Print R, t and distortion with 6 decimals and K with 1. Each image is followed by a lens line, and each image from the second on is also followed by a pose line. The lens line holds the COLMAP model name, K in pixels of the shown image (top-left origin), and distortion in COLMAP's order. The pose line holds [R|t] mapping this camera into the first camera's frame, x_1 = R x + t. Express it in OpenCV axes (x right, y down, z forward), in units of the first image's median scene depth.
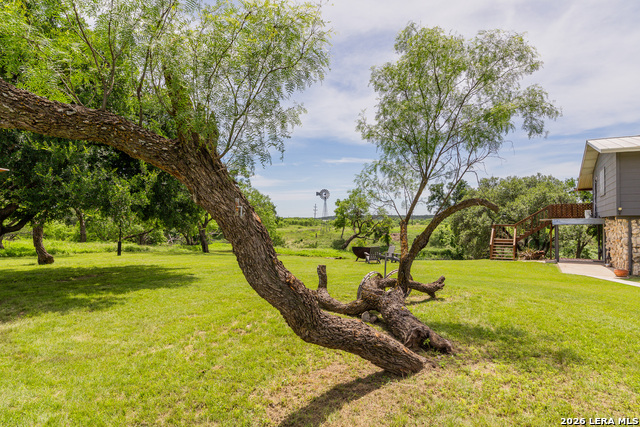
lens RADIAL K [[390.2, 0, 320.0], [0, 390.2, 213.5], [0, 0, 1]] dist [0.000573, -0.000164]
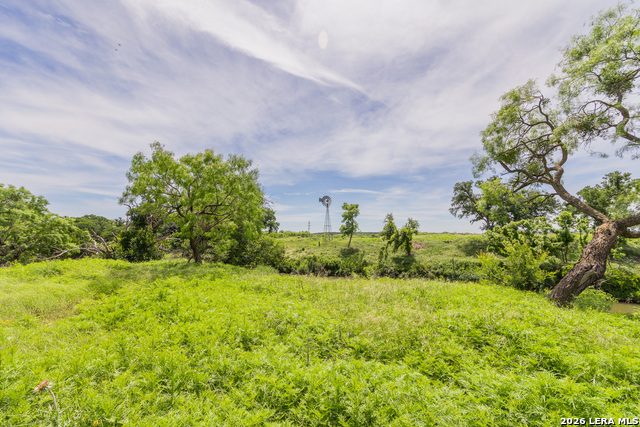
lens RADIAL K [[257.2, 0, 318.1], [0, 257.2, 215.5], [0, 0, 1]] dist [0.001213, 0.000520]
pose [[0.999389, -0.000091, 0.034949, -0.044394], [0.002152, 0.998260, -0.058934, 0.033173], [-0.034883, 0.058973, 0.997650, 0.516830]]
